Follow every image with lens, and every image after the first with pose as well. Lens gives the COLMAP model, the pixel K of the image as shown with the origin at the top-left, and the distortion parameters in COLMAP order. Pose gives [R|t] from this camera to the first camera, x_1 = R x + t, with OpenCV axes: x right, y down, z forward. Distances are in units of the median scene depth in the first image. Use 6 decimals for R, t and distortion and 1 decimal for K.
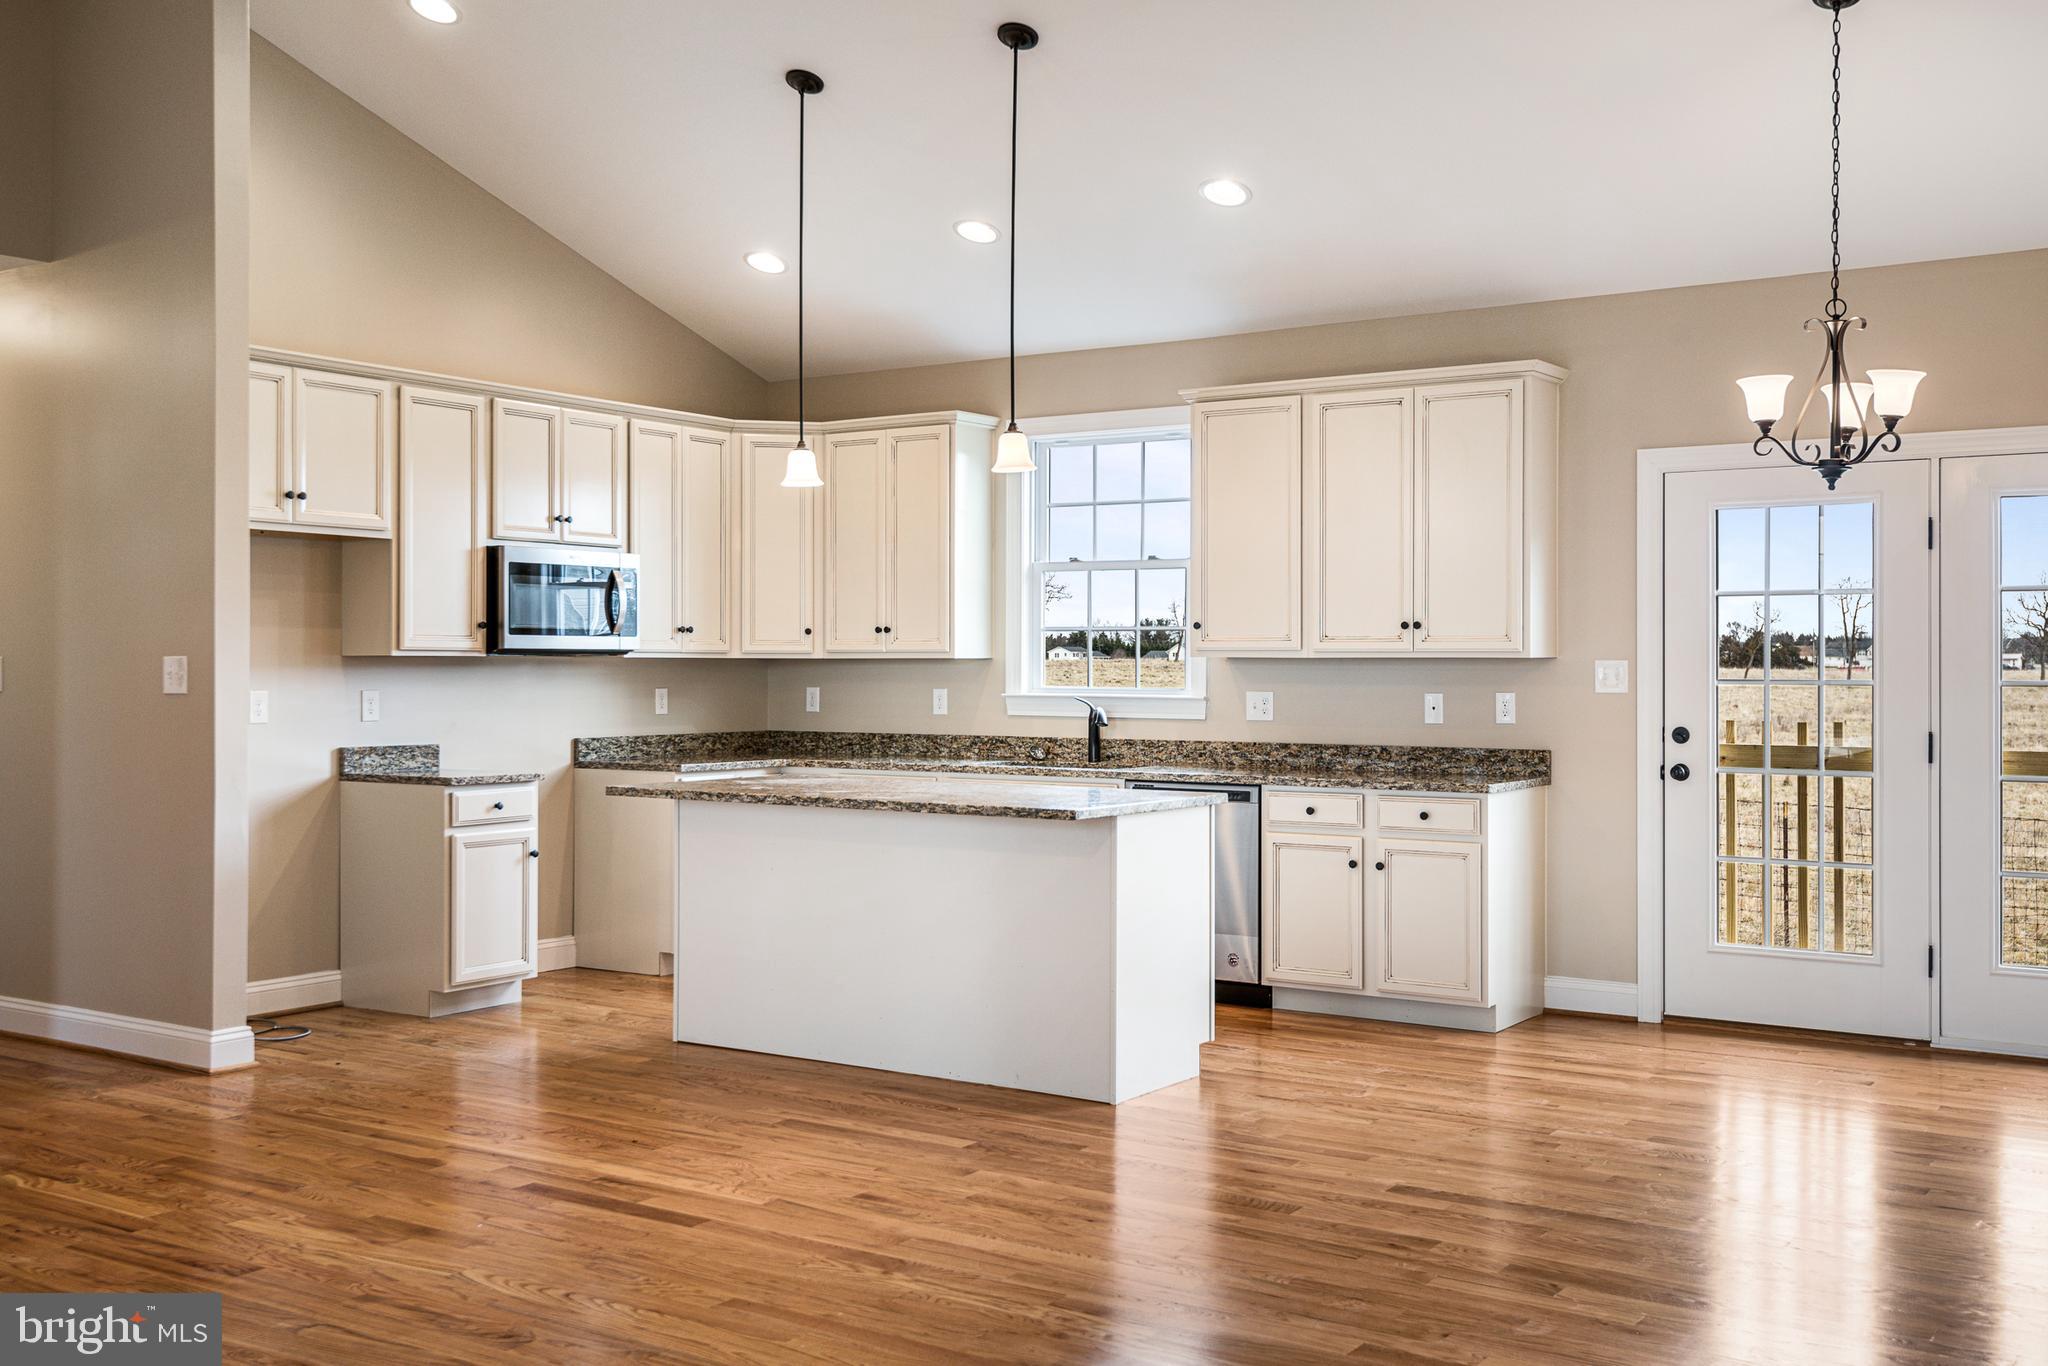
lens RADIAL K [[2007.3, 0, 1022.4], [0, 2007.3, 658.8], [0, 0, 1]] dist [0.038343, -0.020223]
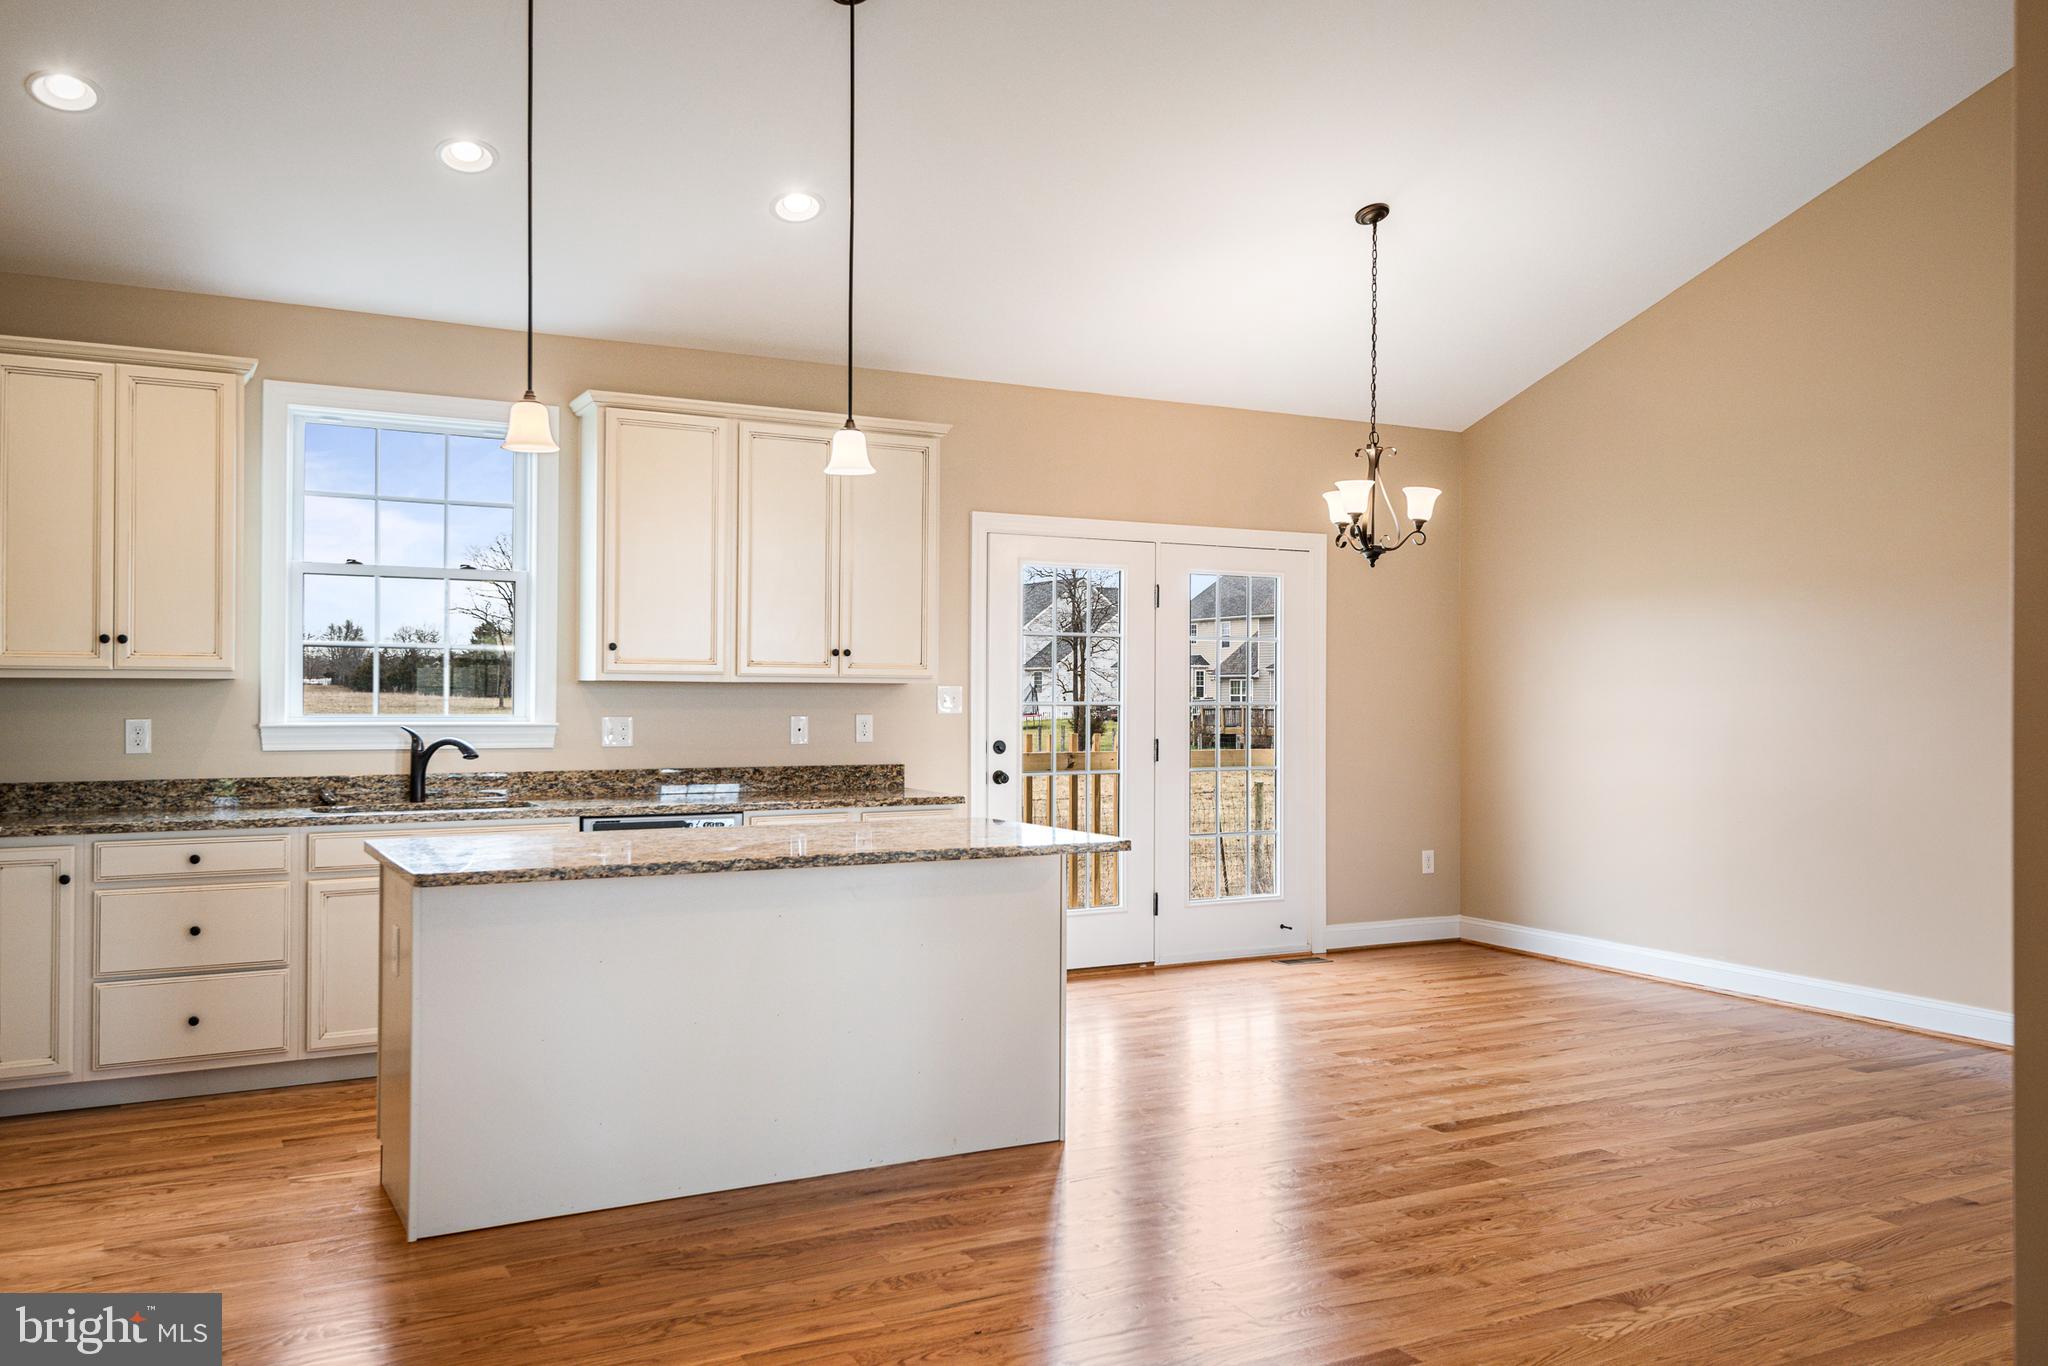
lens RADIAL K [[1607.0, 0, 1024.0], [0, 1607.0, 683.0], [0, 0, 1]] dist [0.042121, -0.010810]
pose [[0.457903, 0.005174, 0.888987, -0.522371], [-0.006440, 0.999976, -0.002503, 0.000982], [-0.888979, -0.004579, 0.457925, 0.519641]]
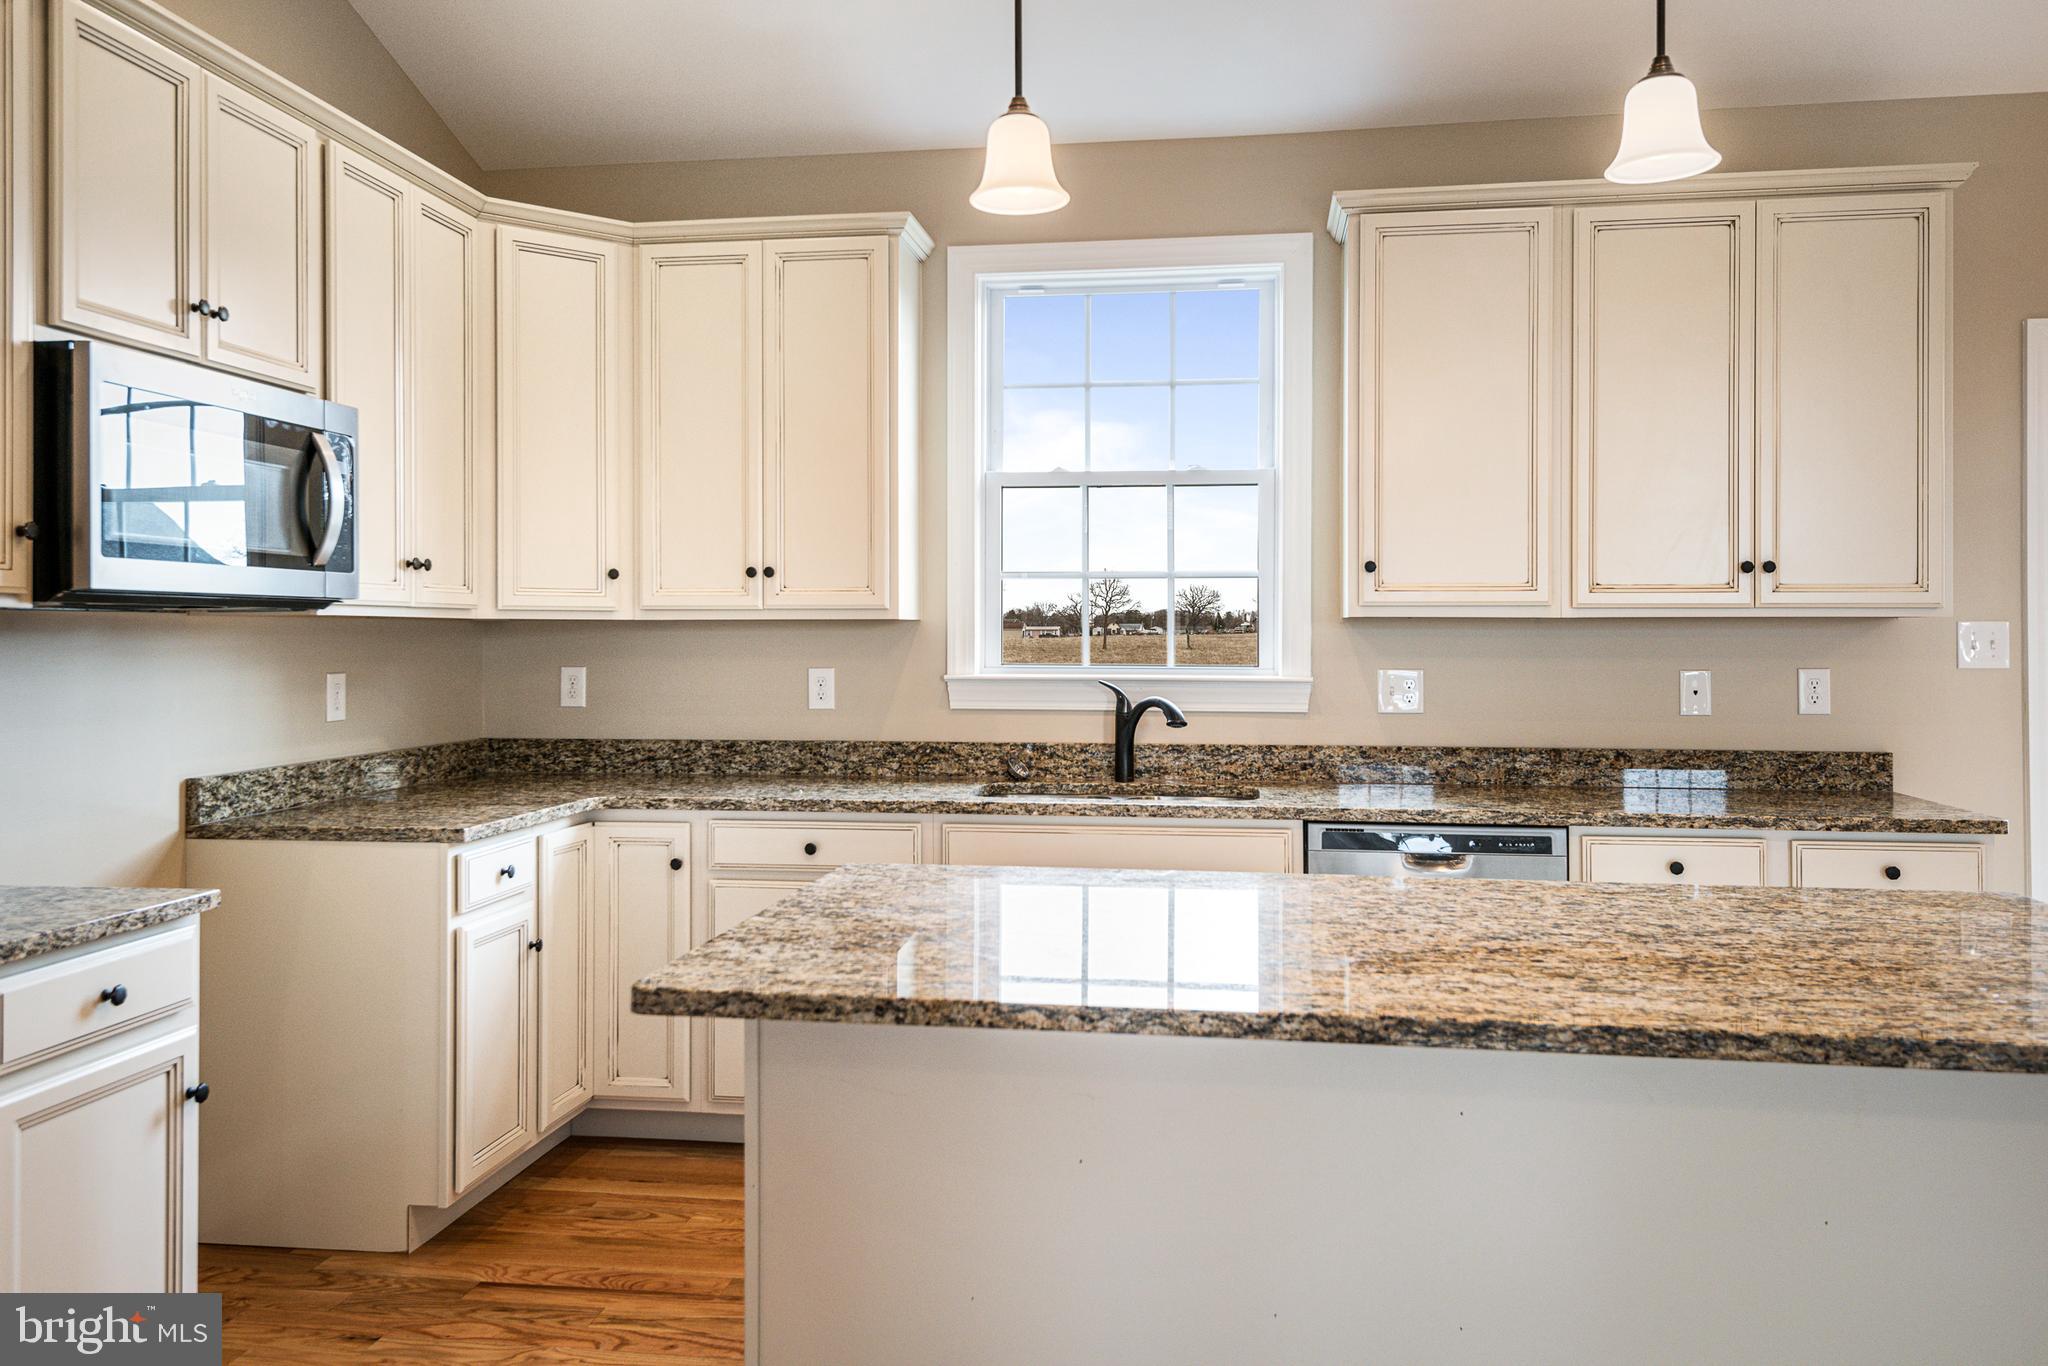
lens RADIAL K [[1495.0, 0, 1025.9], [0, 1495.0, 624.4], [0, 0, 1]] dist [0.028715, -0.006214]
pose [[0.900186, 0.001312, 0.435504, -0.229084], [0.000352, 0.999993, -0.003741, 0.003523], [-0.435505, 0.003521, 0.900179, 0.665064]]
